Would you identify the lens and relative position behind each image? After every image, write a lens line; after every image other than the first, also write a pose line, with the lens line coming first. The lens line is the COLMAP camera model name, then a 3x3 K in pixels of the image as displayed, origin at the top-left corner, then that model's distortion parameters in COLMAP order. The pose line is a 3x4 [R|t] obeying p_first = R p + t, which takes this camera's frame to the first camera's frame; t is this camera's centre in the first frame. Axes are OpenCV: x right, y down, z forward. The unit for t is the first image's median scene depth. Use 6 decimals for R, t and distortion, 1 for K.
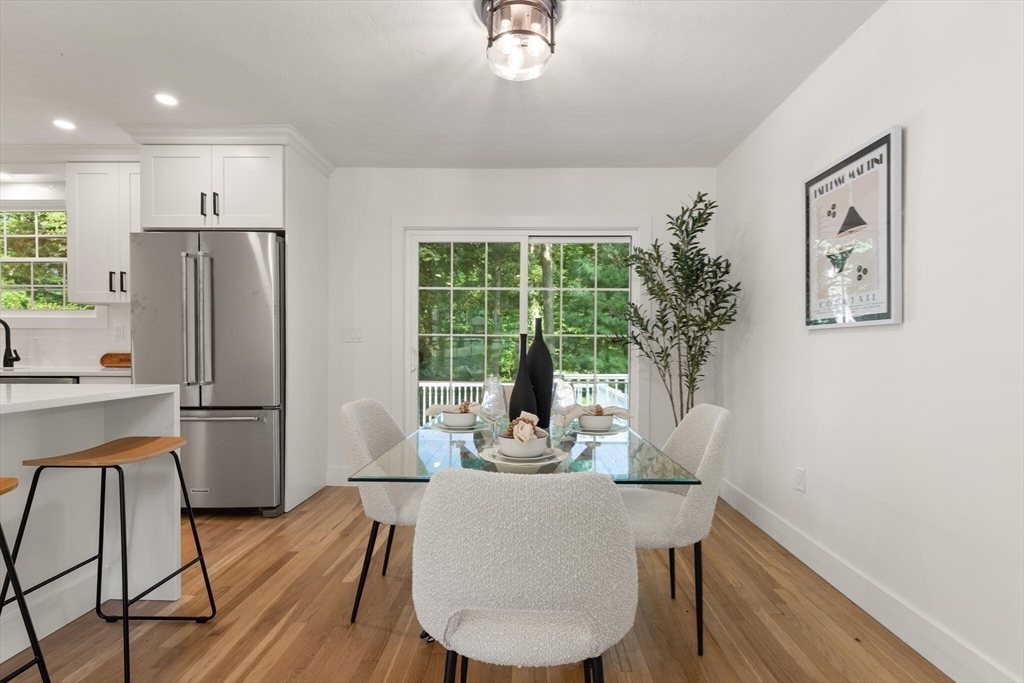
lens RADIAL K [[471.6, 0, 520.5], [0, 471.6, 354.8], [0, 0, 1]] dist [0.000595, -0.000665]
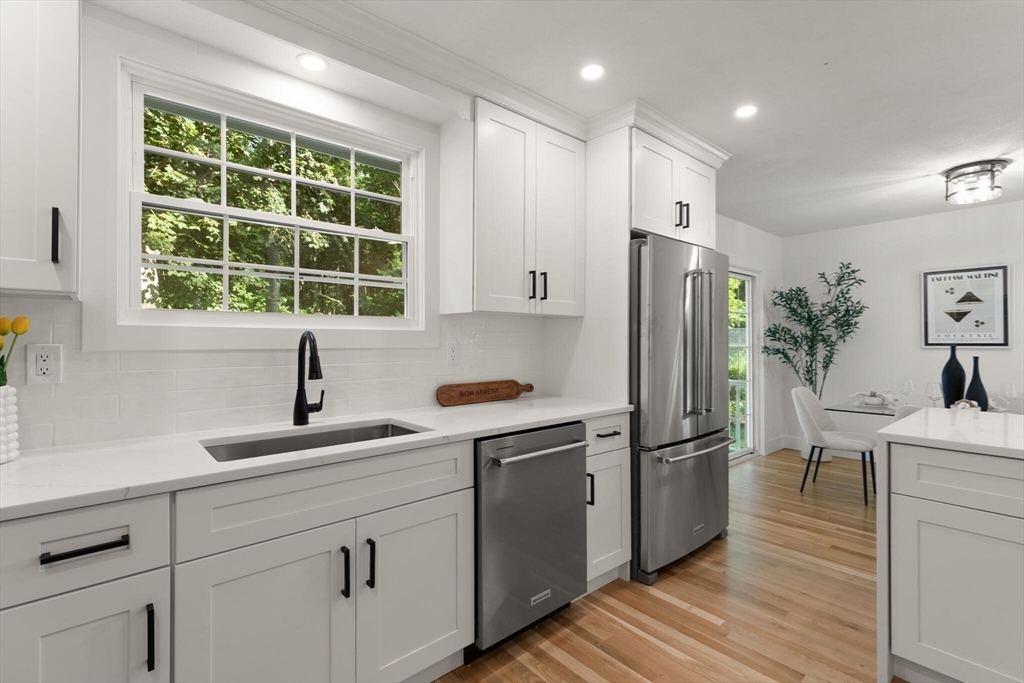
lens RADIAL K [[466.4, 0, 514.8], [0, 466.4, 338.4], [0, 0, 1]] dist [0.000316, -0.000465]
pose [[0.744815, -0.001407, 0.667270, -1.548600], [0.014615, 0.999792, -0.014206, -0.072459], [-0.667111, 0.020334, 0.744680, 0.561164]]
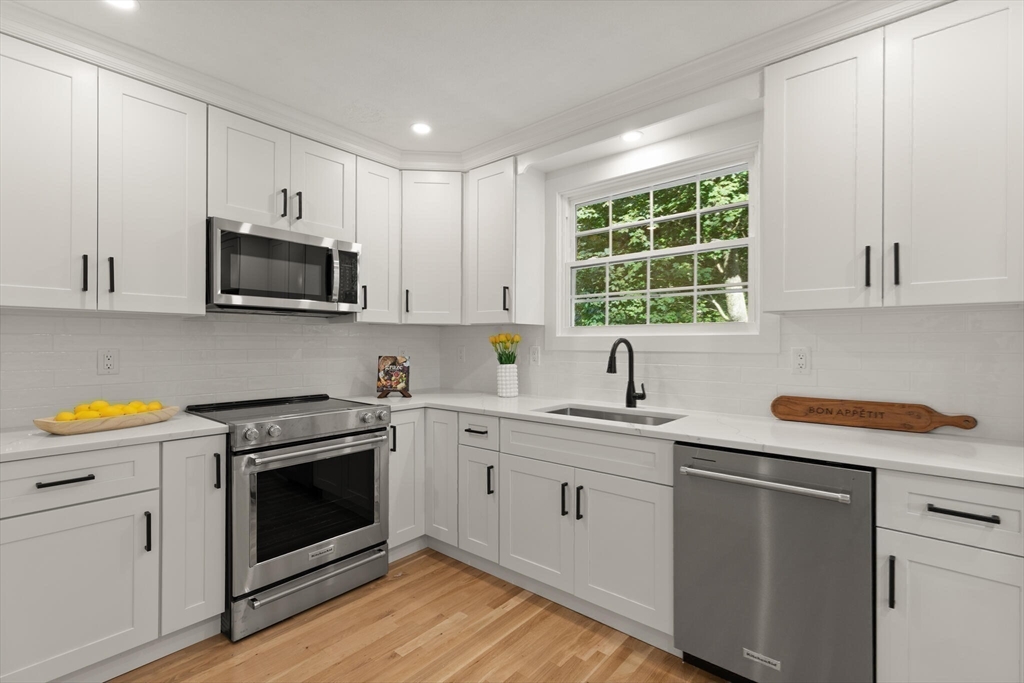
lens RADIAL K [[469.1, 0, 513.4], [0, 469.1, 343.5], [0, 0, 1]] dist [0.001217, -0.000157]
pose [[0.770749, -0.002290, -0.637134, -0.953865], [-0.008233, 0.999874, -0.013553, -0.072015], [0.637085, 0.015692, 0.770634, 0.423401]]
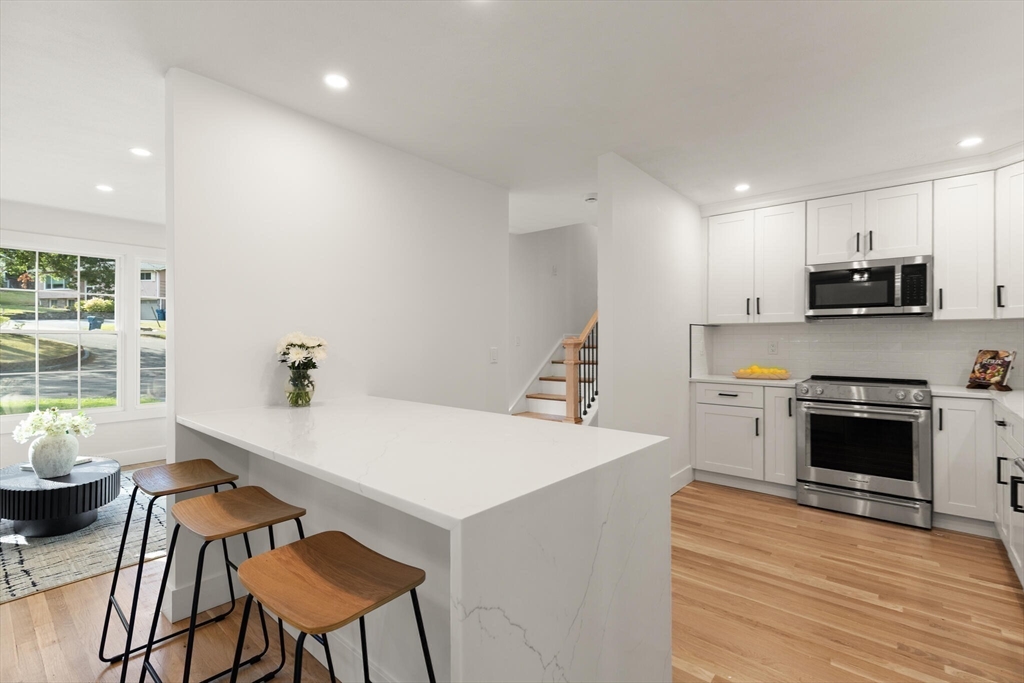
lens RADIAL K [[466.4, 0, 514.8], [0, 466.4, 338.4], [0, 0, 1]] dist [0.000316, -0.000465]
pose [[-0.638313, -0.003593, -0.769768, -0.295072], [-0.013040, 0.999896, 0.006146, -0.075839], [0.769666, 0.013961, -0.638294, 0.894857]]
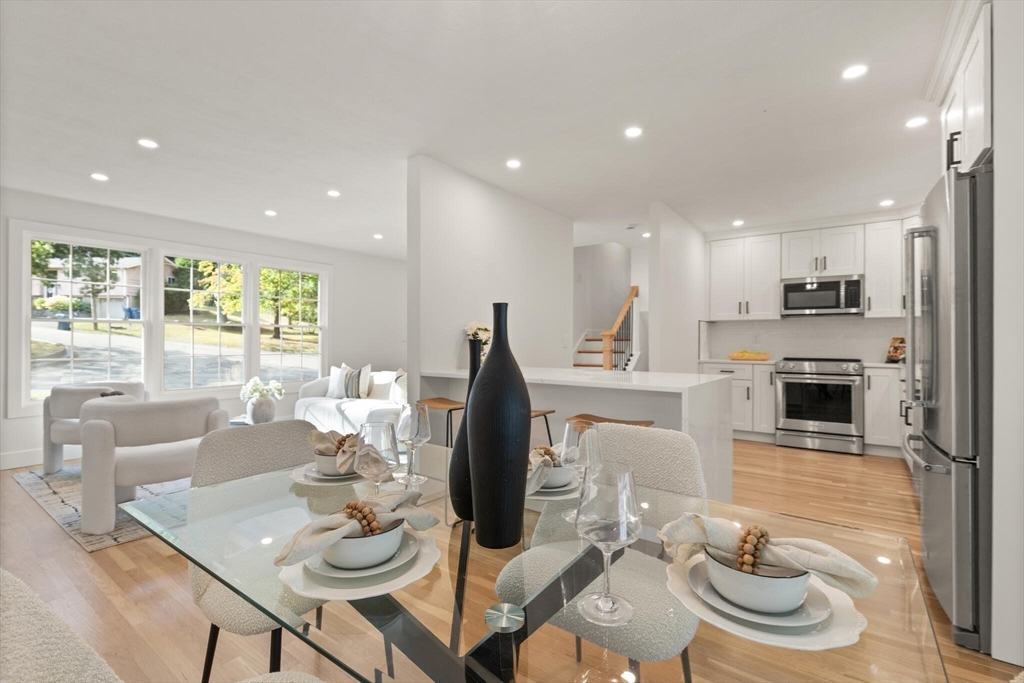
lens RADIAL K [[462.7, 0, 516.3], [0, 462.7, 339.2], [0, 0, 1]] dist [-0.002501, -0.000520]
pose [[-0.574369, -0.006565, -0.818570, 0.273781], [-0.016650, 0.999855, 0.003665, -0.034261], [0.818427, 0.015734, -0.574395, 0.883607]]
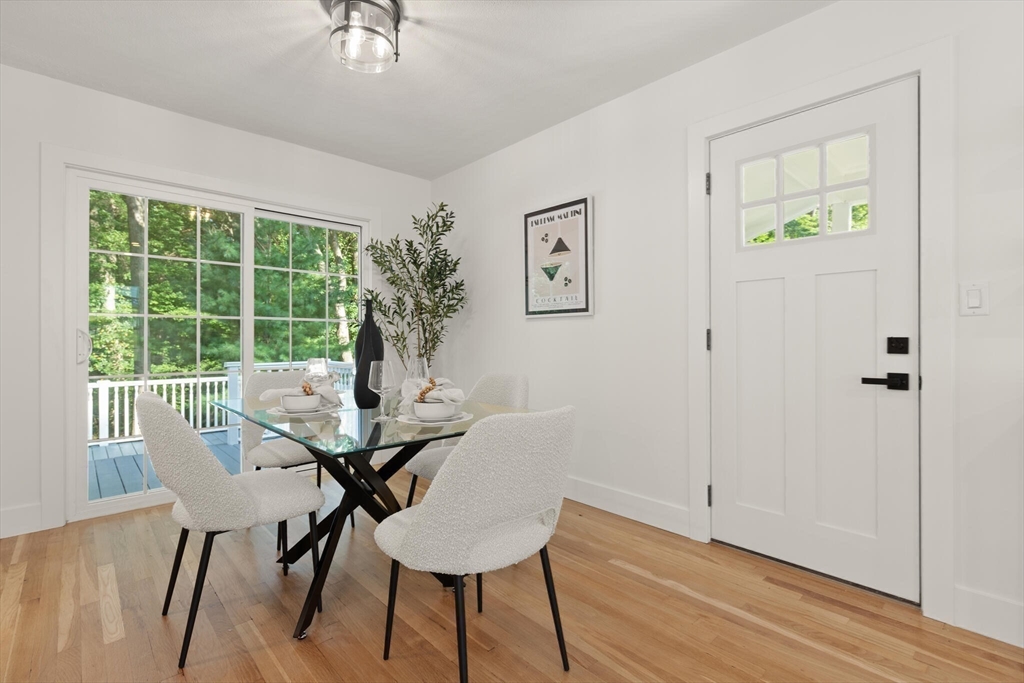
lens RADIAL K [[466.4, 0, 514.8], [0, 466.4, 338.4], [0, 0, 1]] dist [0.000316, -0.000465]
pose [[0.716112, -0.004512, 0.697971, -0.317166], [0.013873, 0.999874, -0.007770, 0.014653], [-0.697847, 0.015247, 0.716084, 0.018978]]
